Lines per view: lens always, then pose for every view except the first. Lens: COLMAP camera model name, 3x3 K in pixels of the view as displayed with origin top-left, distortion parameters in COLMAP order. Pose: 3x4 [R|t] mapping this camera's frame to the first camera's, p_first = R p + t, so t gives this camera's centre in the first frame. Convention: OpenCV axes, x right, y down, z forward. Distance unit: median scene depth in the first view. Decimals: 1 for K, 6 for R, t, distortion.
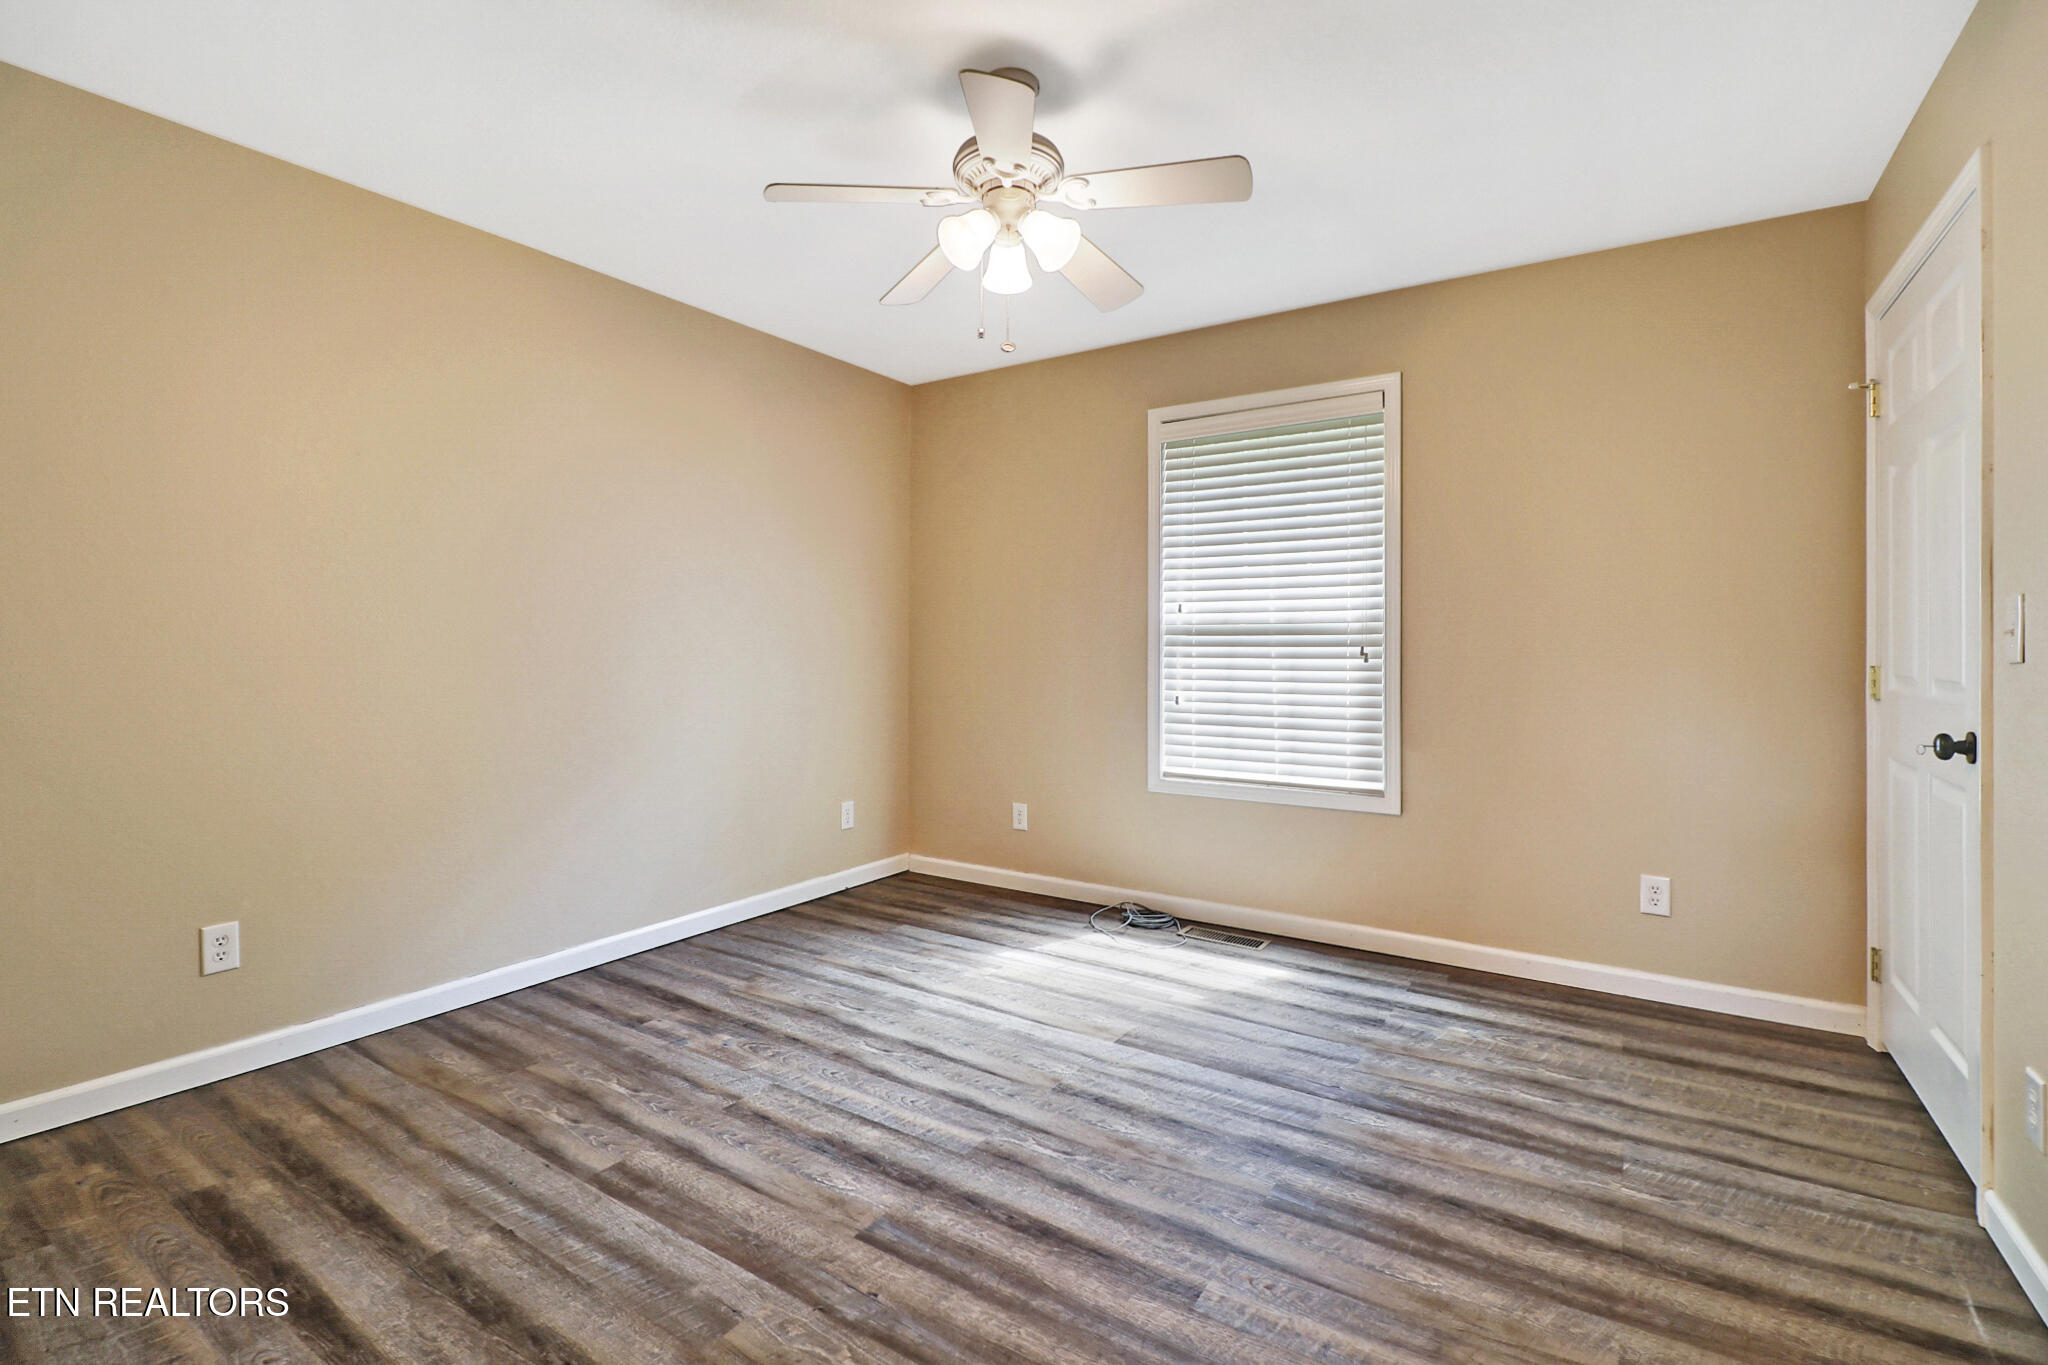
lens RADIAL K [[937.8, 0, 1021.3], [0, 937.8, 663.4], [0, 0, 1]] dist [-0.025528, -0.001510]
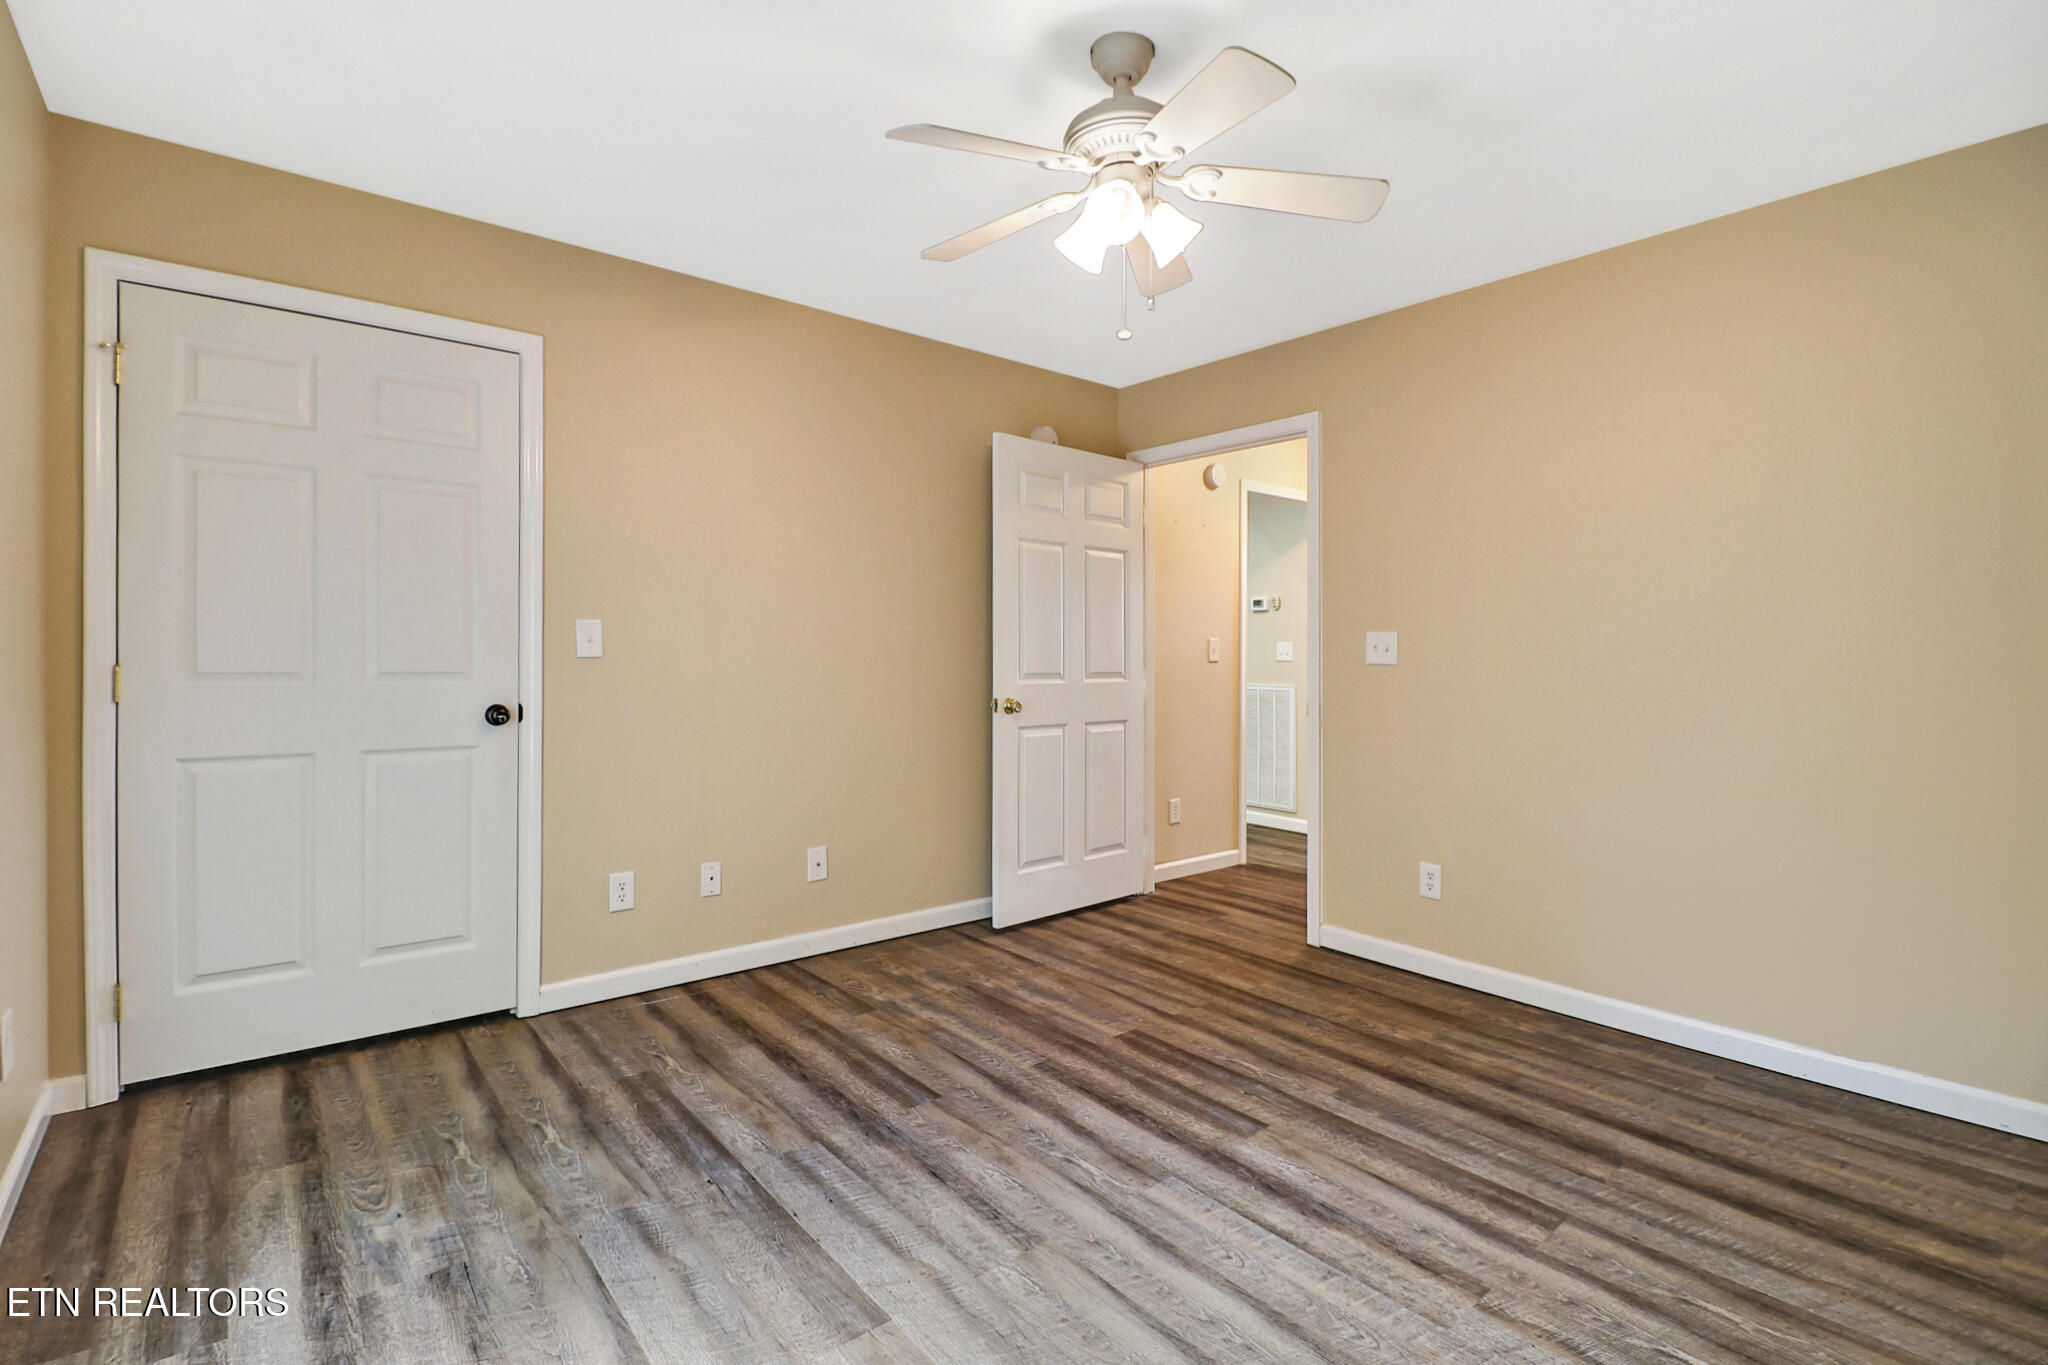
lens RADIAL K [[937.8, 0, 1023.0], [0, 937.8, 672.1], [0, 0, 1]] dist [-0.025528, -0.001510]
pose [[-0.955308, -0.017187, 0.295112, -0.189043], [-0.007334, 0.999379, 0.034463, -0.034278], [-0.295521, 0.030758, -0.954841, 1.940308]]
